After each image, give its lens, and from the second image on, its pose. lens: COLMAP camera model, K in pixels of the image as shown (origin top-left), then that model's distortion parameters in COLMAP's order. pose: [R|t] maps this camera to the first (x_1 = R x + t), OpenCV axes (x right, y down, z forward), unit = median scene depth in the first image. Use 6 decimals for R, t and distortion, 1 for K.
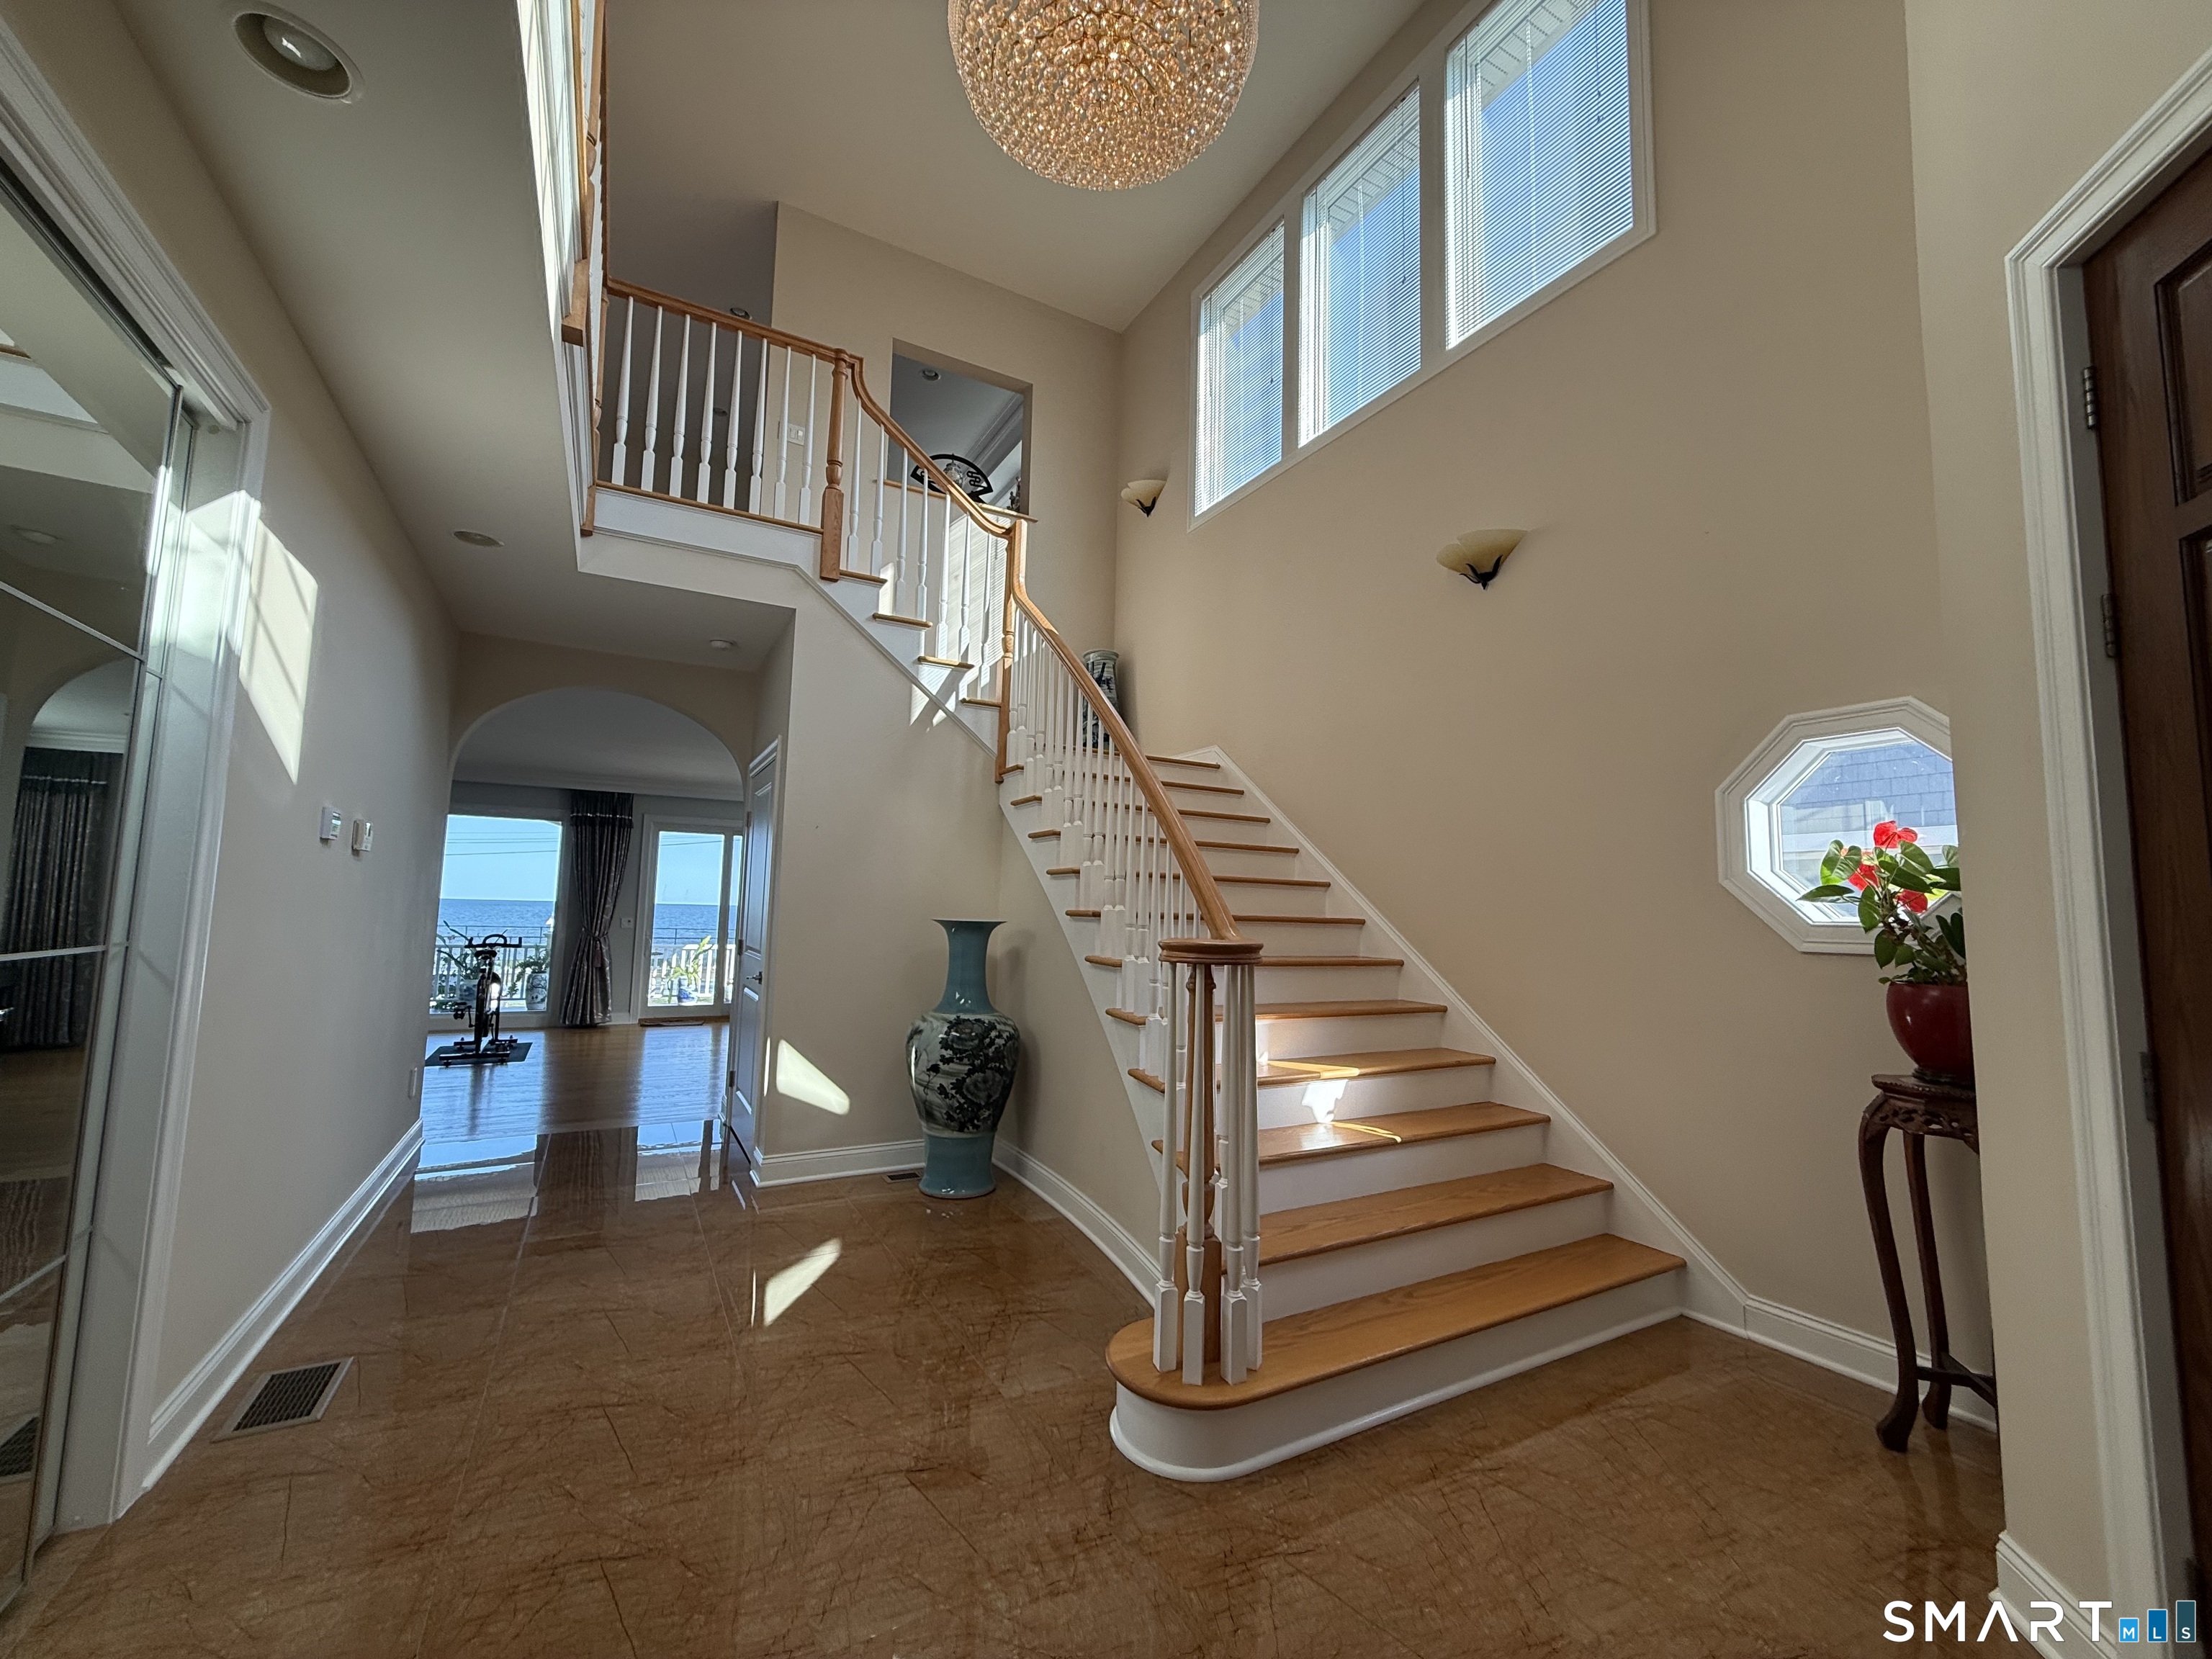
lens RADIAL K [[882.9, 0, 1103.4], [0, 882.9, 825.1], [0, 0, 1]] dist [-0.001262, 0.000192]
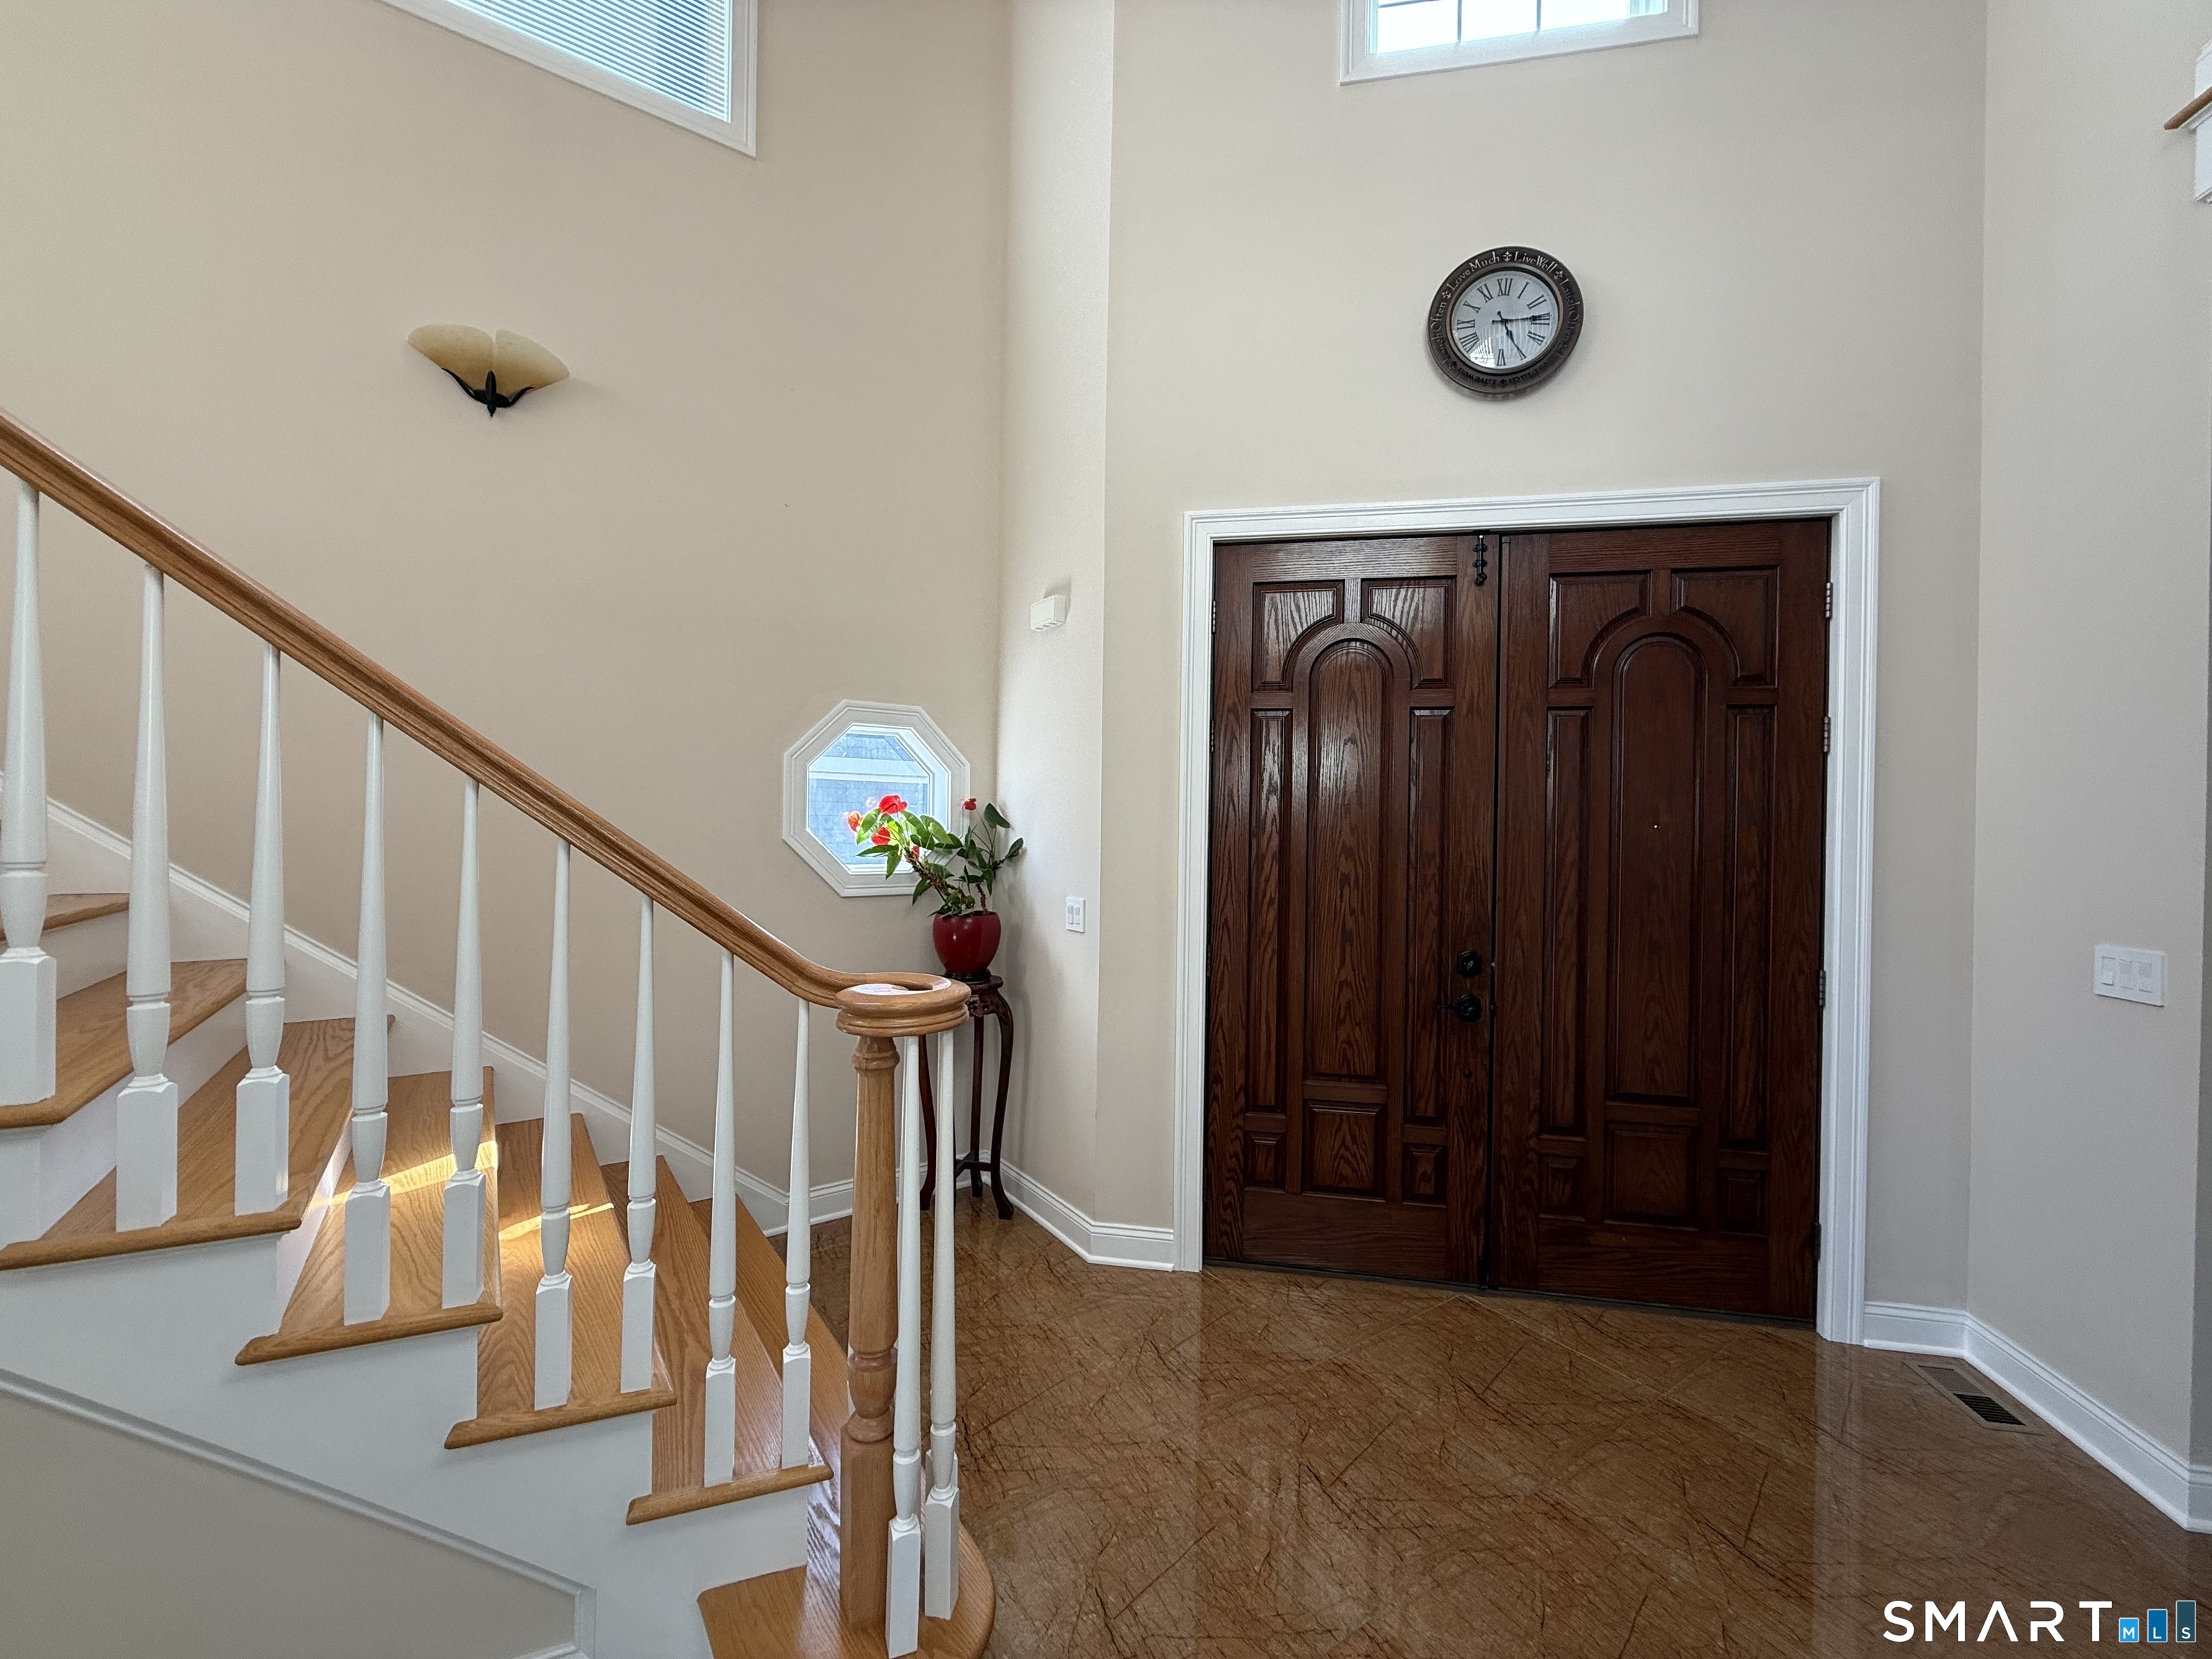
lens RADIAL K [[882.9, 0, 1103.4], [0, 882.9, 825.1], [0, 0, 1]] dist [-0.001262, 0.000192]
pose [[-0.108435, -0.027016, 0.993736, -0.426189], [-0.111998, 0.993598, 0.014792, -0.010966], [-0.987774, -0.109692, -0.110767, 0.725293]]
